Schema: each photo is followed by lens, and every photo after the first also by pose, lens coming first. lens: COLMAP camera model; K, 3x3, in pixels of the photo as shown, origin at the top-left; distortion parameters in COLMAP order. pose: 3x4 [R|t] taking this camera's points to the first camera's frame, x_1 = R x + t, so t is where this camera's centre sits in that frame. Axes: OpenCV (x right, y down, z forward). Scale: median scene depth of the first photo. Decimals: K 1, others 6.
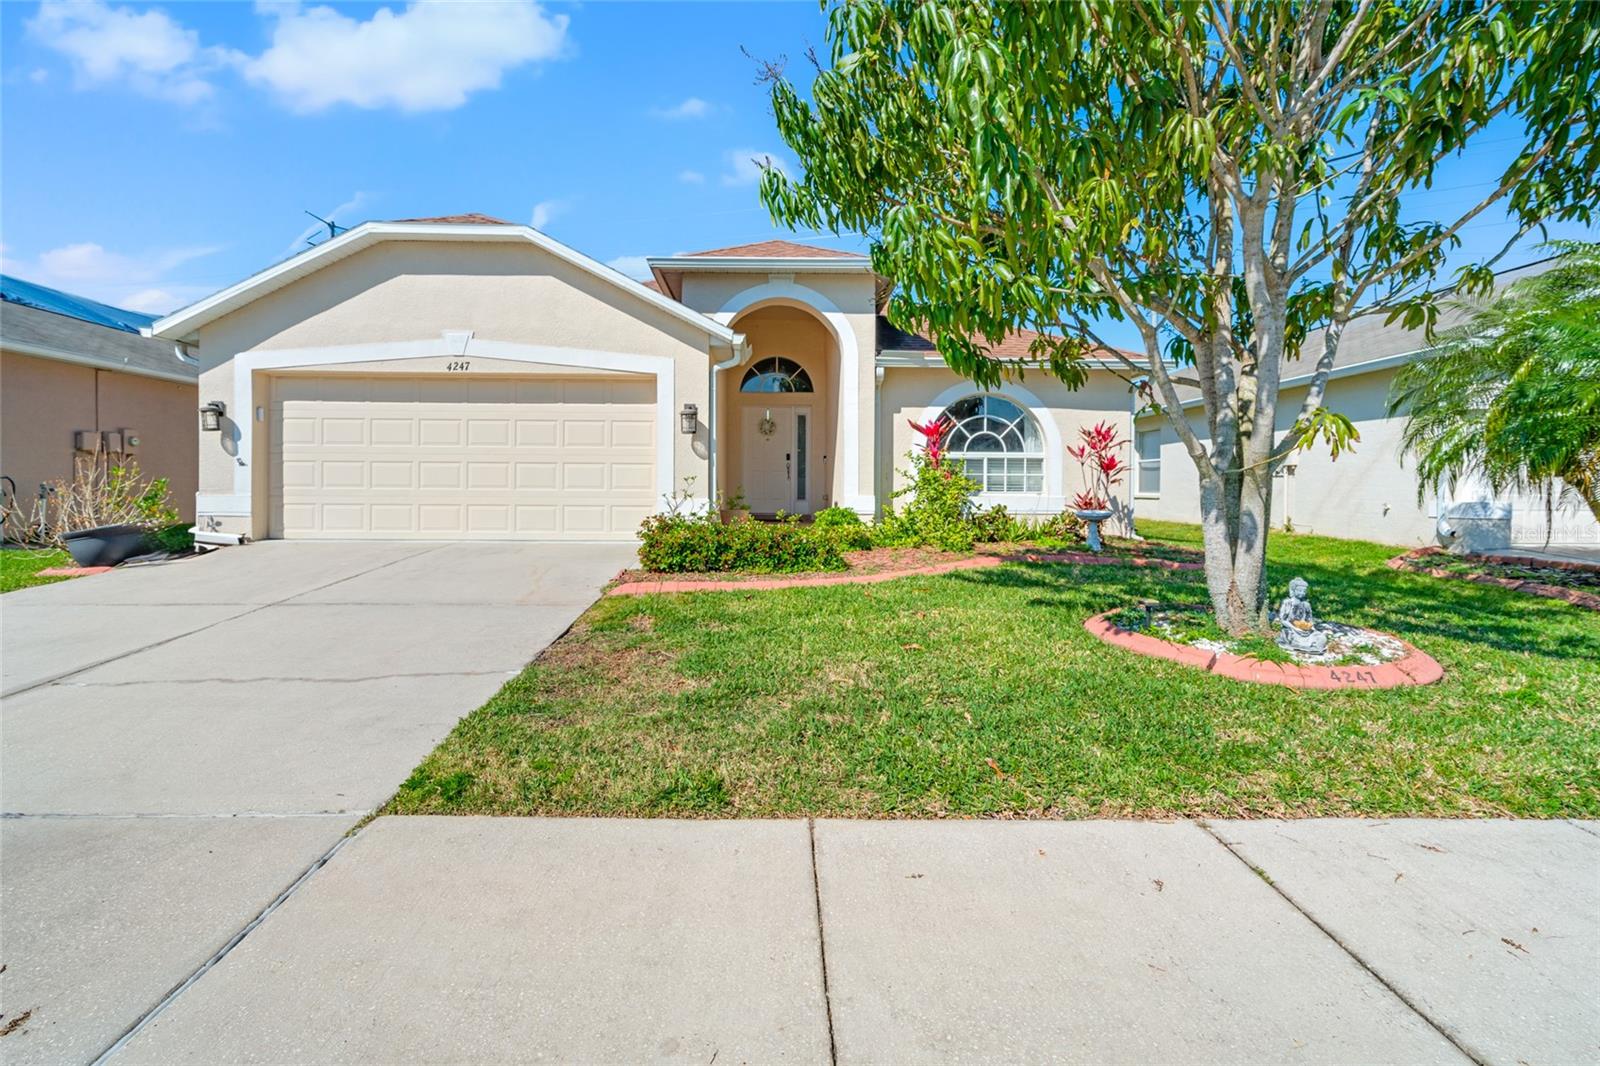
lens RADIAL K [[739.6, 0, 783.6], [0, 739.6, 492.9], [0, 0, 1]] dist [0.001922, 0.003577]
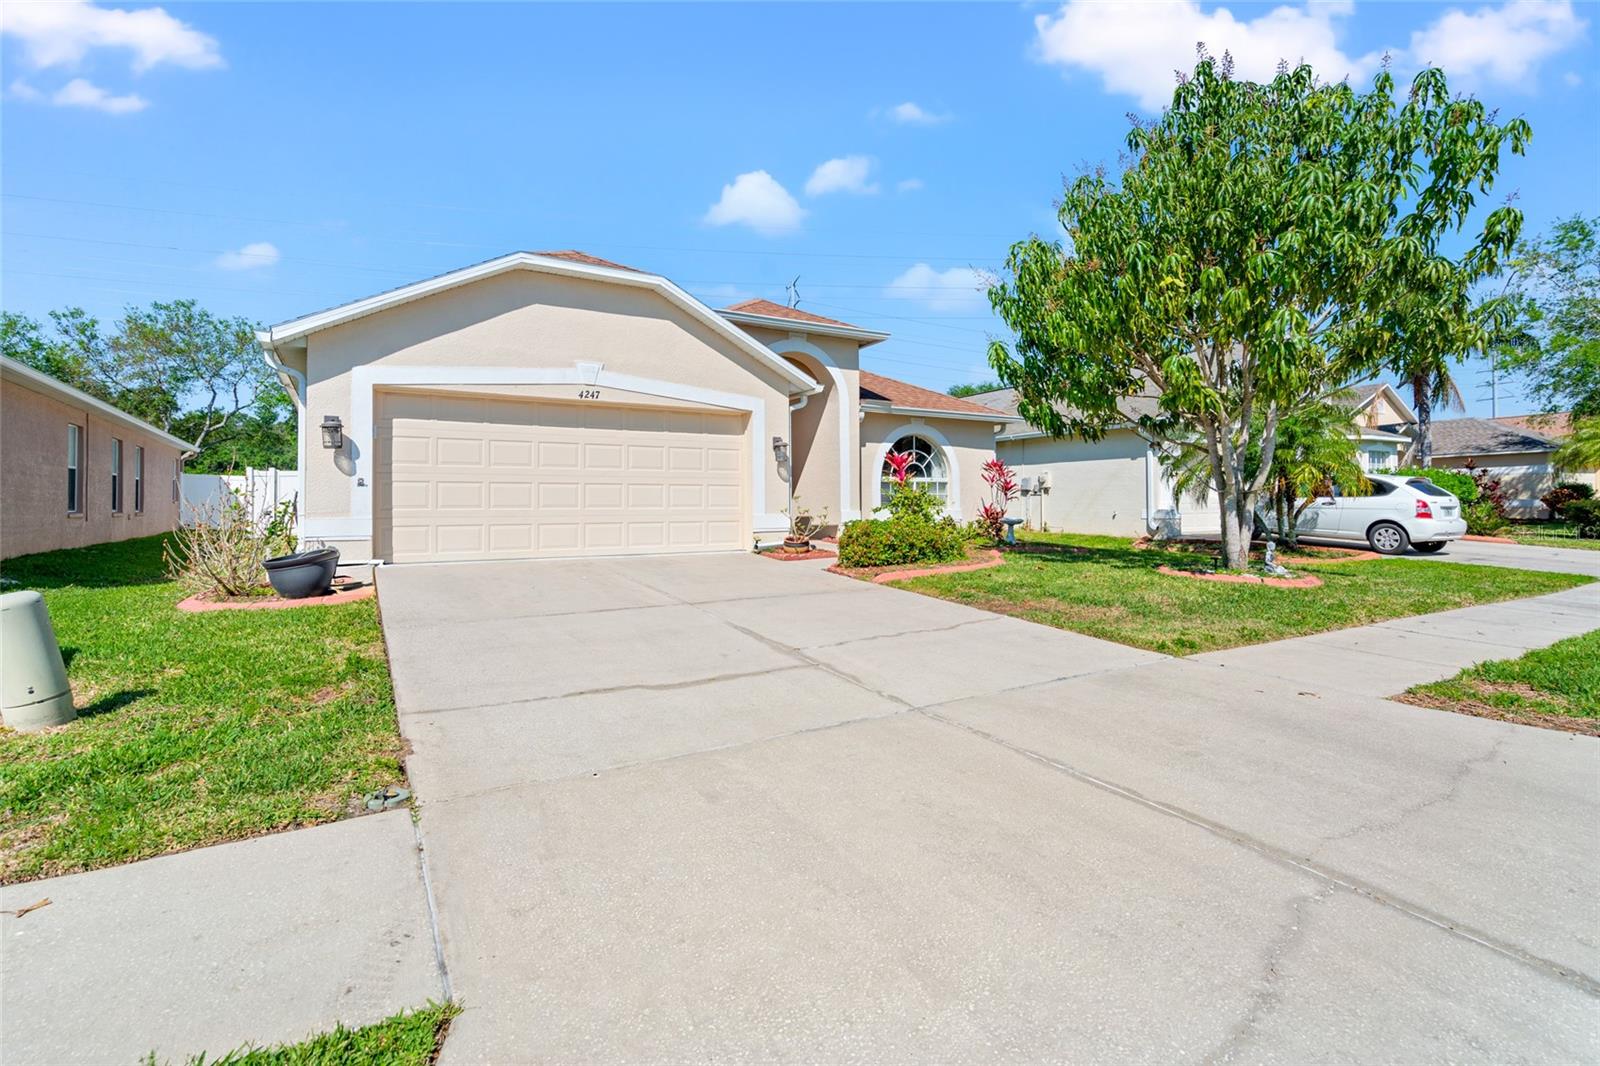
lens RADIAL K [[739.6, 0, 794.4], [0, 739.6, 490.7], [0, 0, 1]] dist [0.001922, 0.003577]
pose [[0.869604, -0.000292, 0.493750, -0.704859], [0.016182, 0.999479, -0.027909, 0.003913], [-0.493485, 0.032260, 0.869156, -0.078507]]
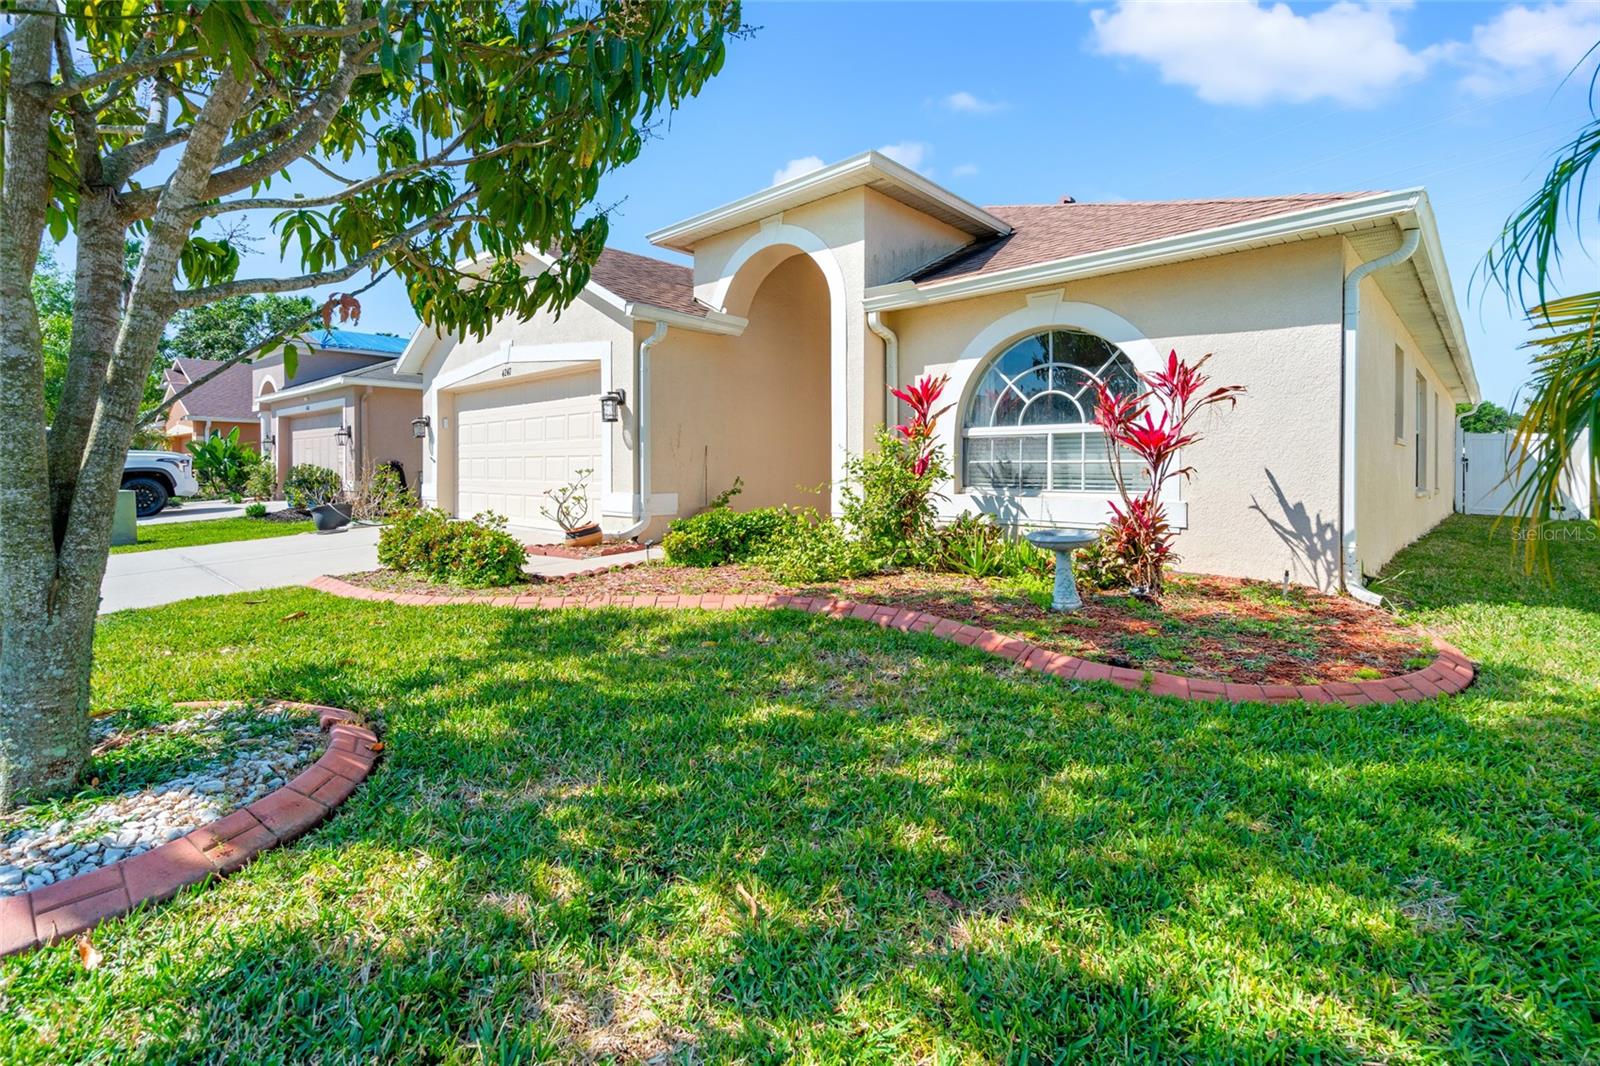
lens RADIAL K [[739.6, 0, 805.9], [0, 739.6, 473.9], [0, 0, 1]] dist [0.001922, 0.003577]
pose [[0.709831, -0.000965, -0.704372, 0.670323], [-0.007206, 0.999937, -0.008631, -0.009649], [0.704335, 0.011202, 0.709779, 0.517358]]
